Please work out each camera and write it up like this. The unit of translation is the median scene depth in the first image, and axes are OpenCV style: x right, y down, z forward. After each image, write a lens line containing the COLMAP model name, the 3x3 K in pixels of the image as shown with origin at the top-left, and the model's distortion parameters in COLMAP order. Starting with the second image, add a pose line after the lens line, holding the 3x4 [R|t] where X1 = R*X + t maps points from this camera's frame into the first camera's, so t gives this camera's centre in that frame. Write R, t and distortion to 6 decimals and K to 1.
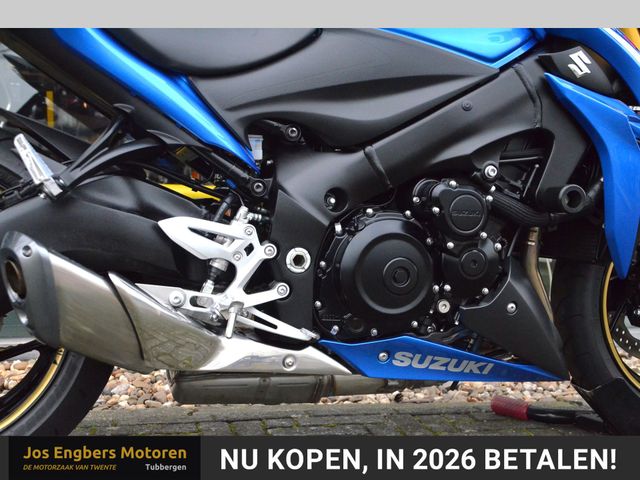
lens RADIAL K [[814.3, 0, 329.7], [0, 814.3, 247.9], [0, 0, 1]] dist [0.007450, 0.453838]
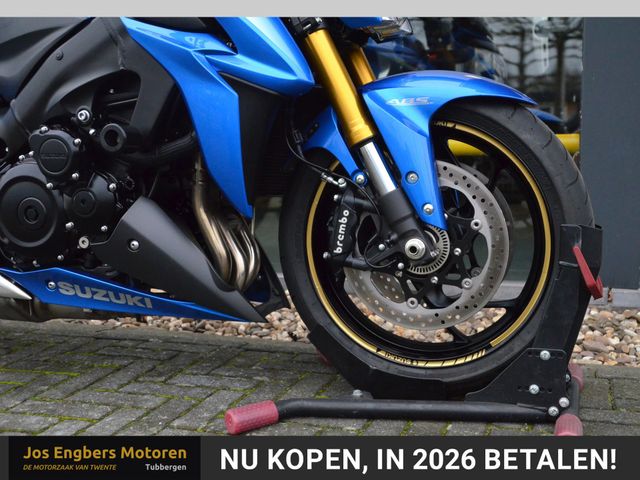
lens RADIAL K [[755.3, 0, 337.4], [0, 755.3, 245.8], [0, 0, 1]] dist [-0.009084, 0.267550]
pose [[0.843437, 0.023086, -0.536733, 1.016124], [0.005026, 0.998693, 0.050853, 0.027343], [0.537205, -0.045589, 0.842219, 0.336379]]
